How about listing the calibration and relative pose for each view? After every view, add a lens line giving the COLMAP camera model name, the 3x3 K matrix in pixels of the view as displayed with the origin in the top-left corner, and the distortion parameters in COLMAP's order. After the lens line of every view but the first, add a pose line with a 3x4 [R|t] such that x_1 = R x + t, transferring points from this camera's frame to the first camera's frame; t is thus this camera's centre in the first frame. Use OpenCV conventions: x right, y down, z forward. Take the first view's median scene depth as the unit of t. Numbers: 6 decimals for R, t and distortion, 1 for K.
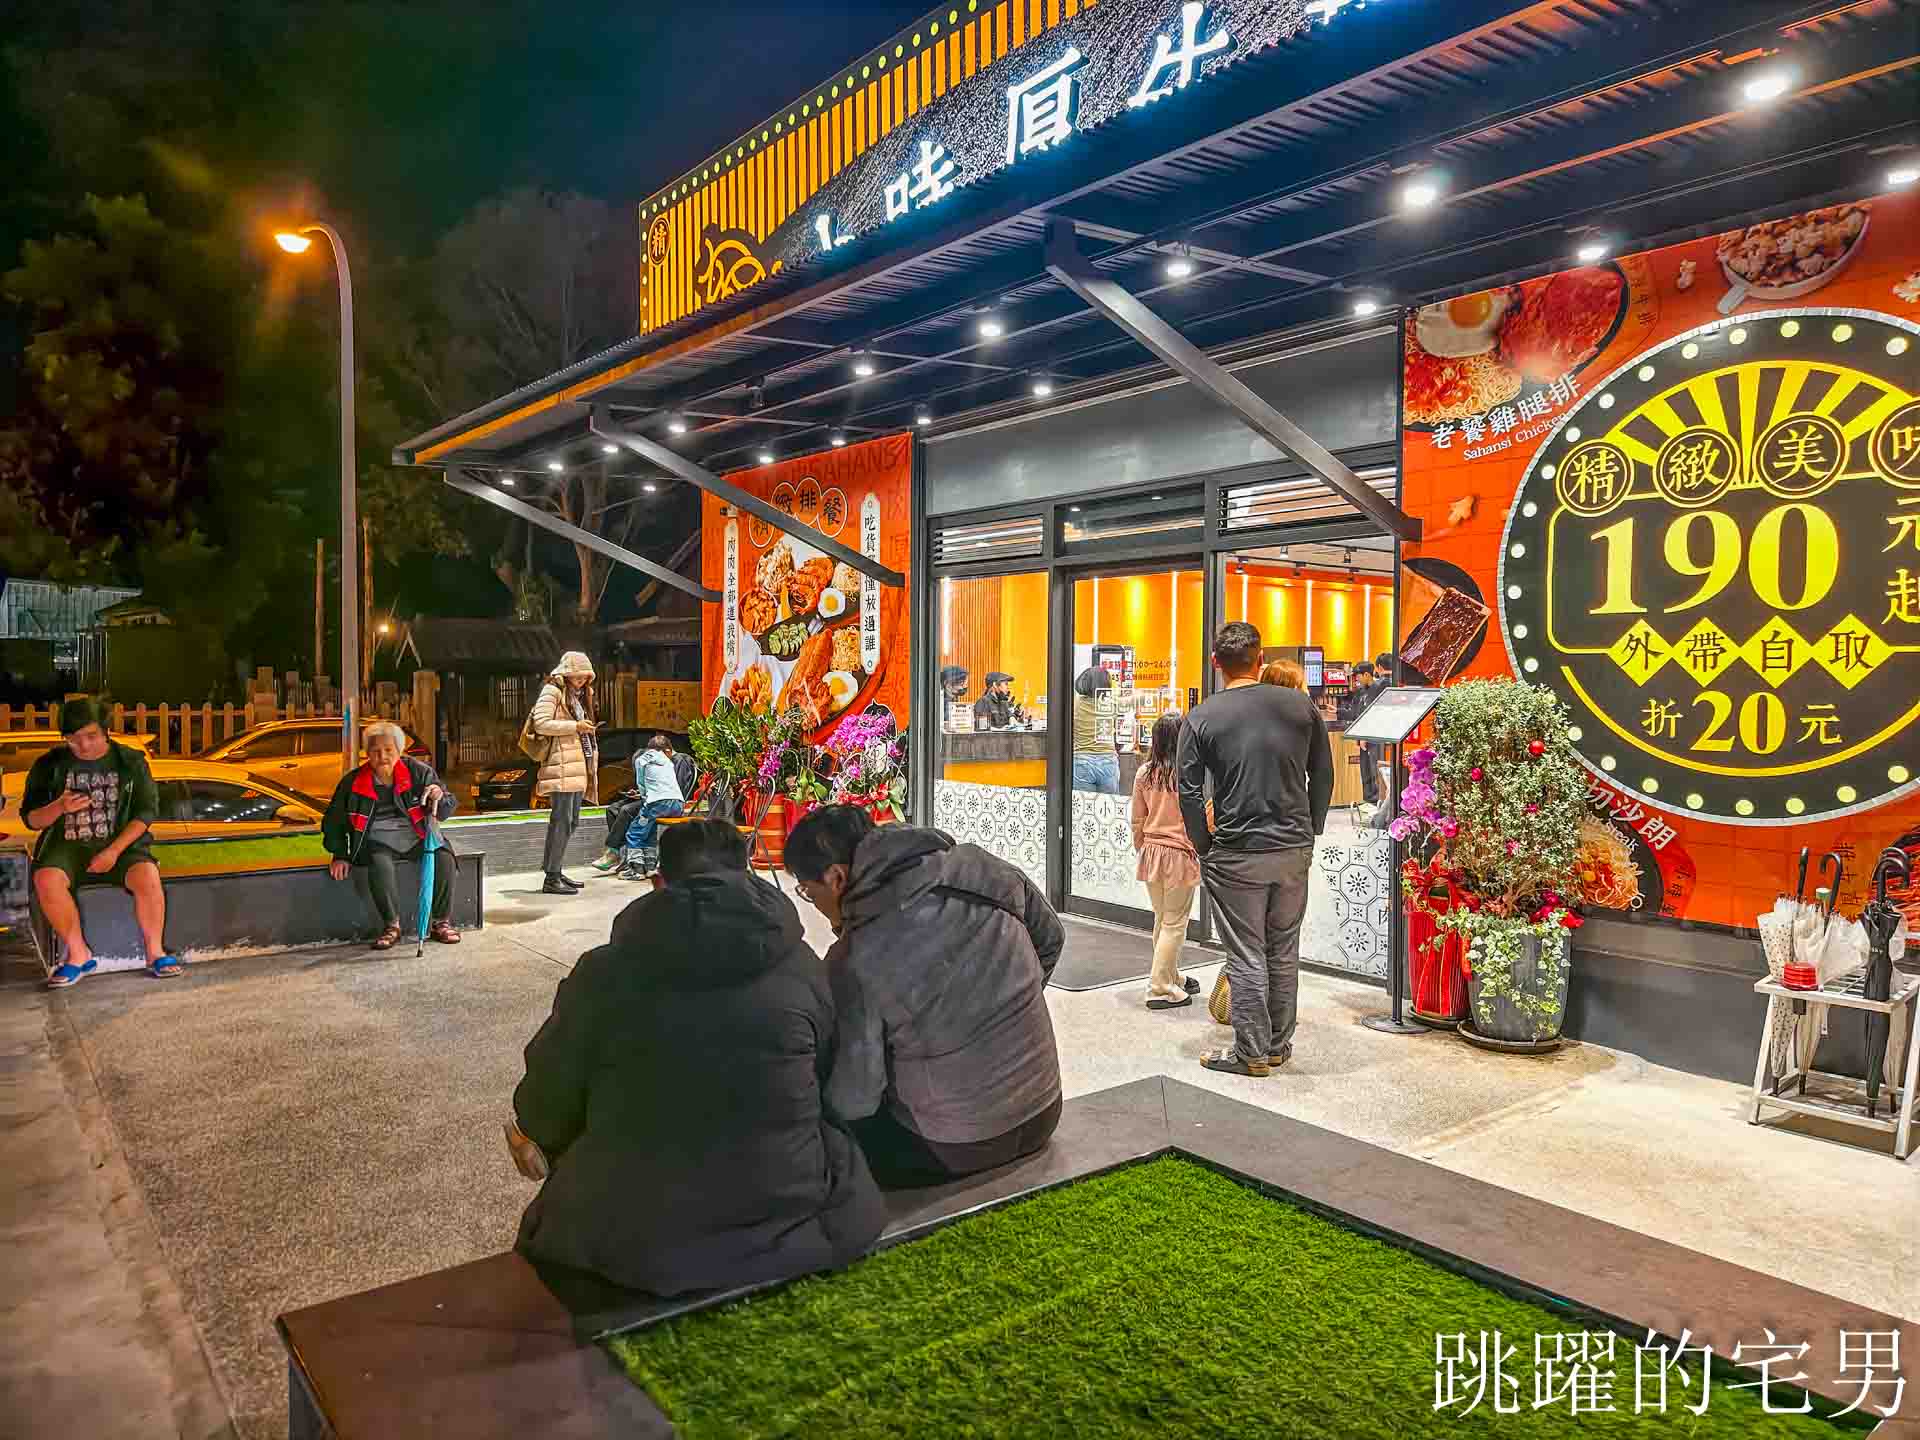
lens RADIAL K [[1222.6, 0, 954.8], [0, 1222.6, 724.1], [0, 0, 1]] dist [0.030063, -0.034629]
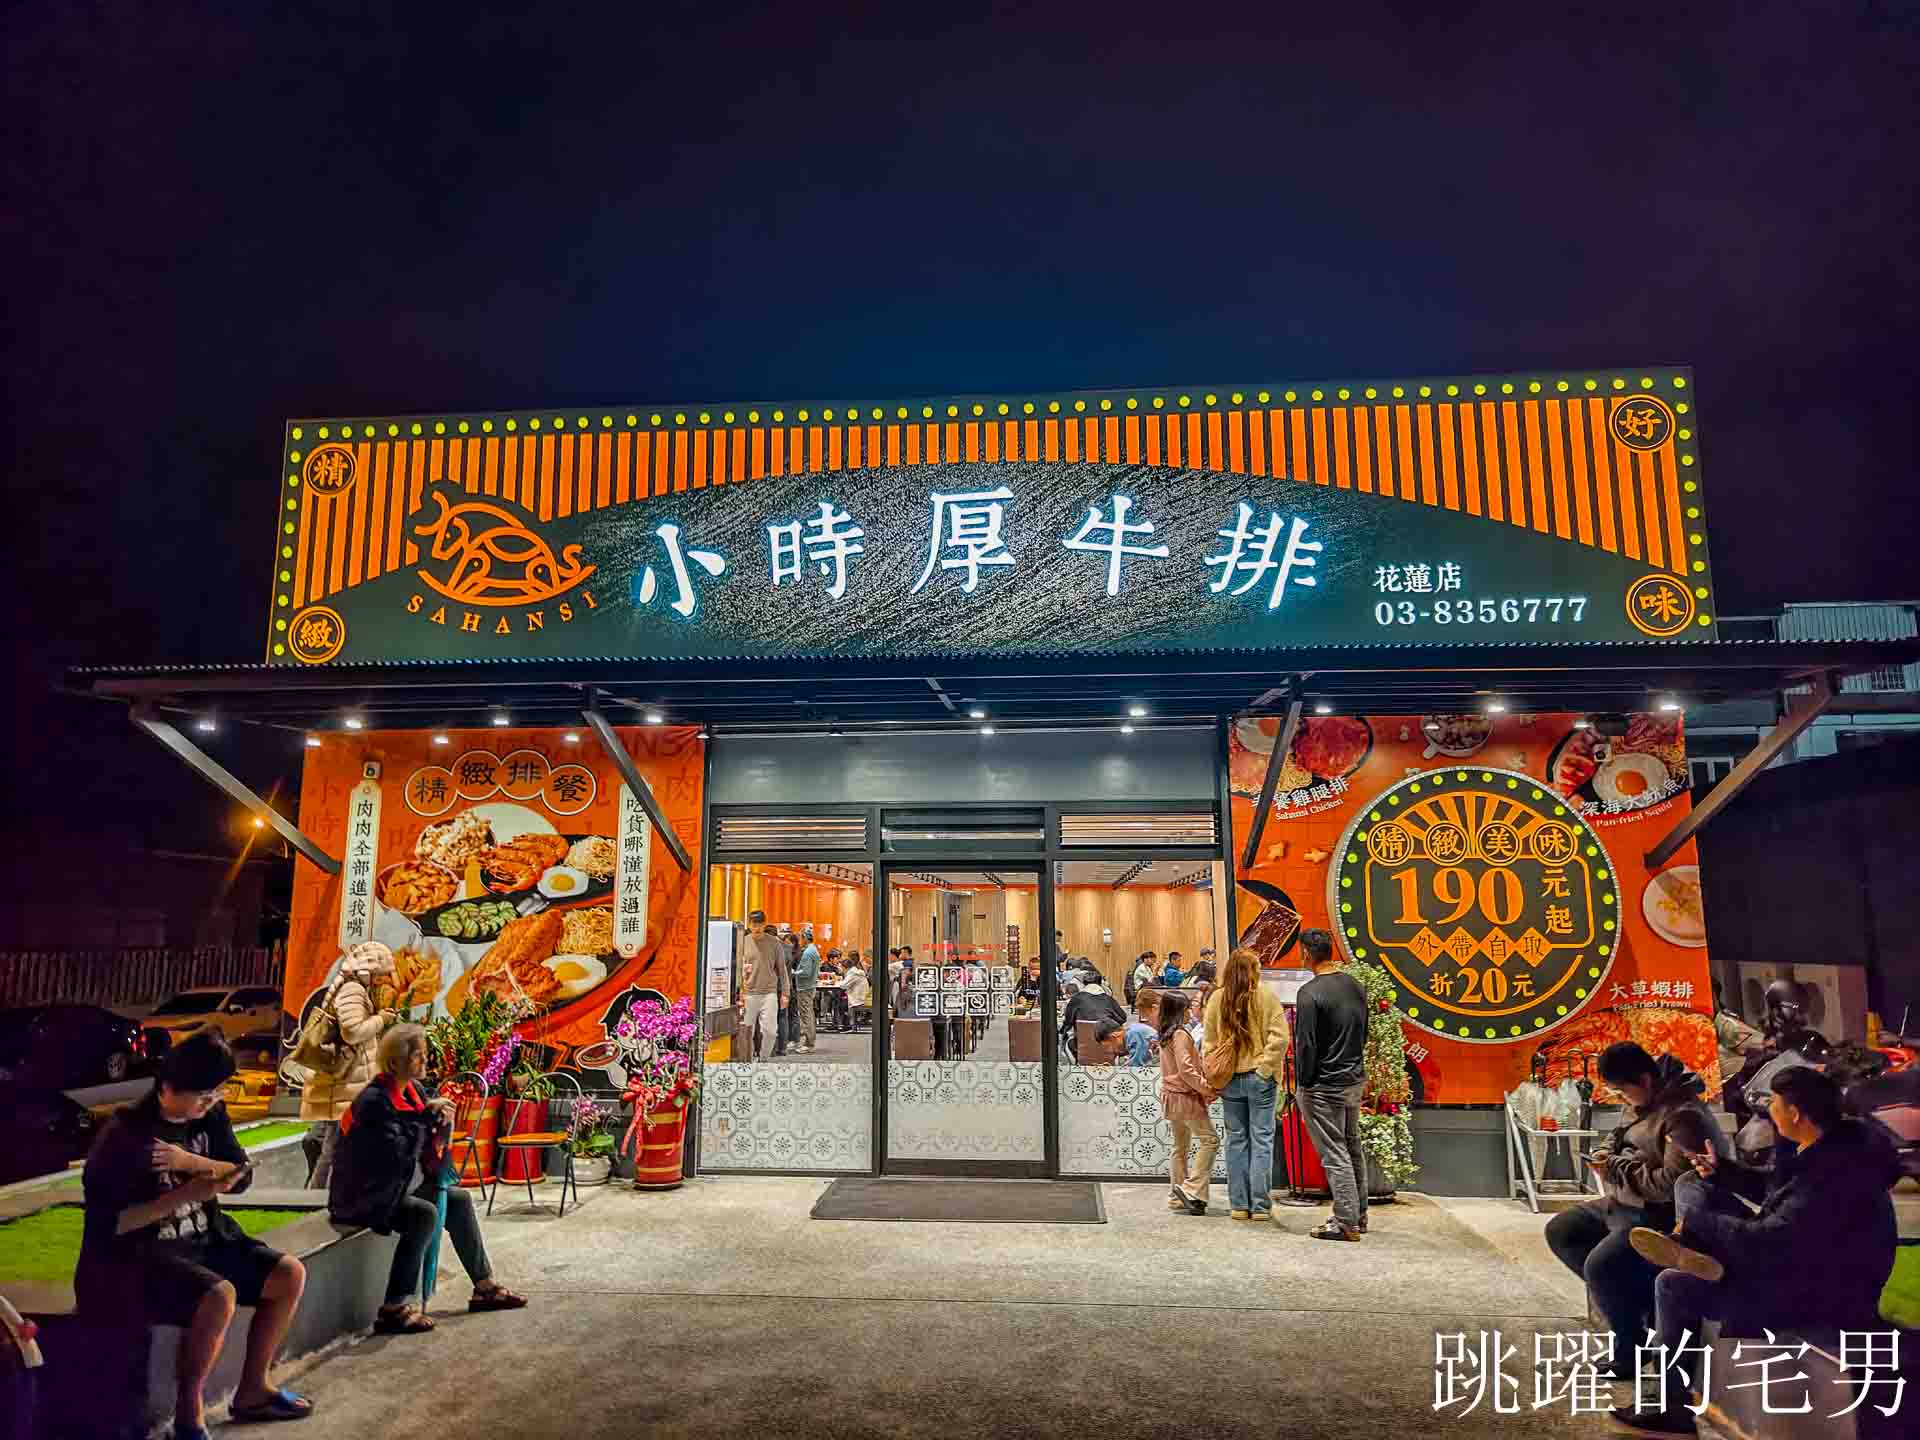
lens RADIAL K [[1222.6, 0, 954.8], [0, 1222.6, 724.1], [0, 0, 1]] dist [0.030063, -0.034629]
pose [[0.720369, 0.106288, 0.685398, -0.902587], [0.033690, 0.981660, -0.187640, -0.049362], [-0.692772, 0.158261, 0.703577, 0.146988]]
